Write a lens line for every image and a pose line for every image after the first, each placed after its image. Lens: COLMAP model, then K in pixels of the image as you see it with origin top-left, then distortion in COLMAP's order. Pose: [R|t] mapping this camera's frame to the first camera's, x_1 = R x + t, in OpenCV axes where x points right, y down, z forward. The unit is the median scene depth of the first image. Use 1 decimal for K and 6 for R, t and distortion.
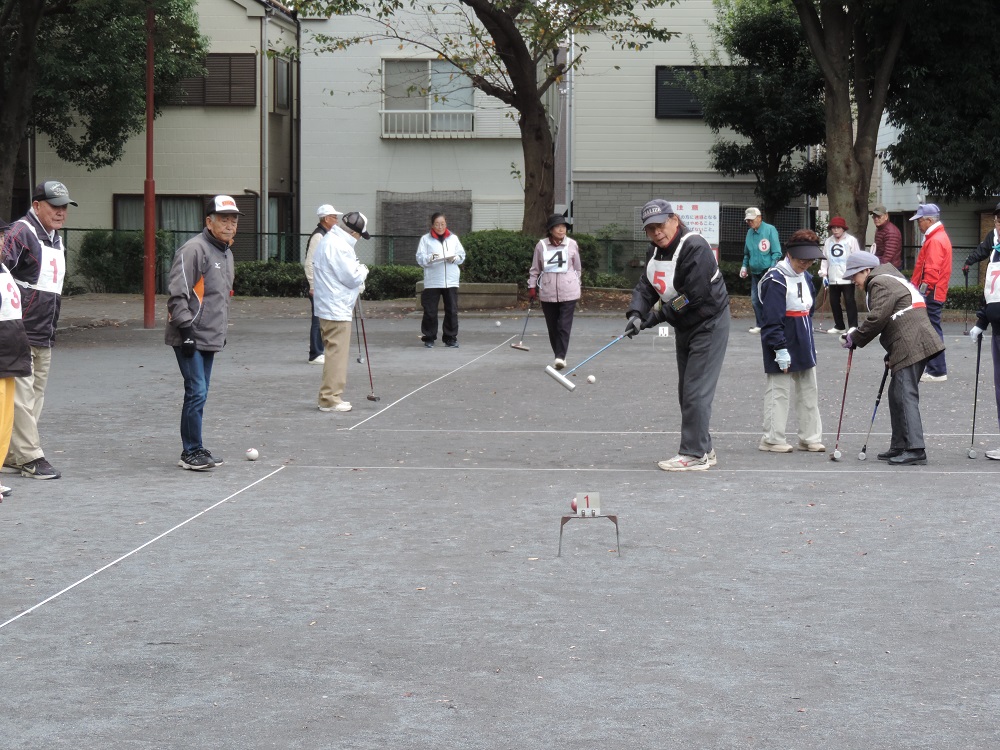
lens RADIAL K [[2622.8, 0, 500.0], [0, 2622.8, 375.0], [0, 0, 1]] dist [0.062787, -0.069824]
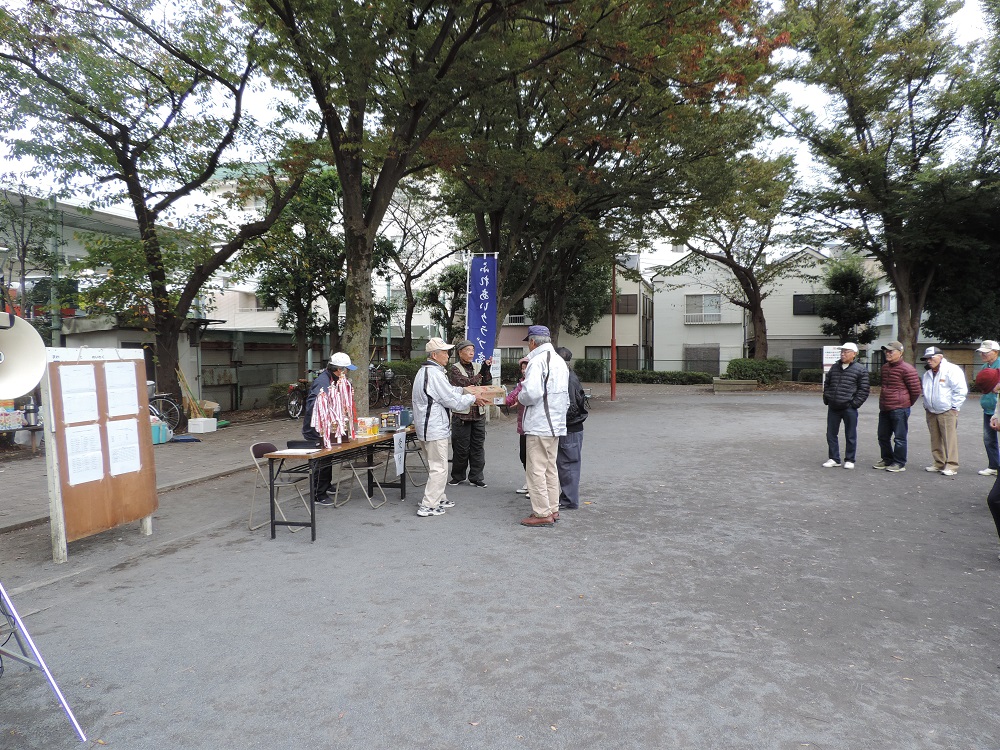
lens RADIAL K [[700.9, 0, 500.0], [0, 700.9, 375.0], [0, 0, 1]] dist [-0.000353, -0.000102]
pose [[0.972878, -0.001267, -0.231314, -0.069000], [-0.005589, 0.999564, -0.028983, -0.017927], [0.231250, 0.029490, 0.972447, 0.282877]]
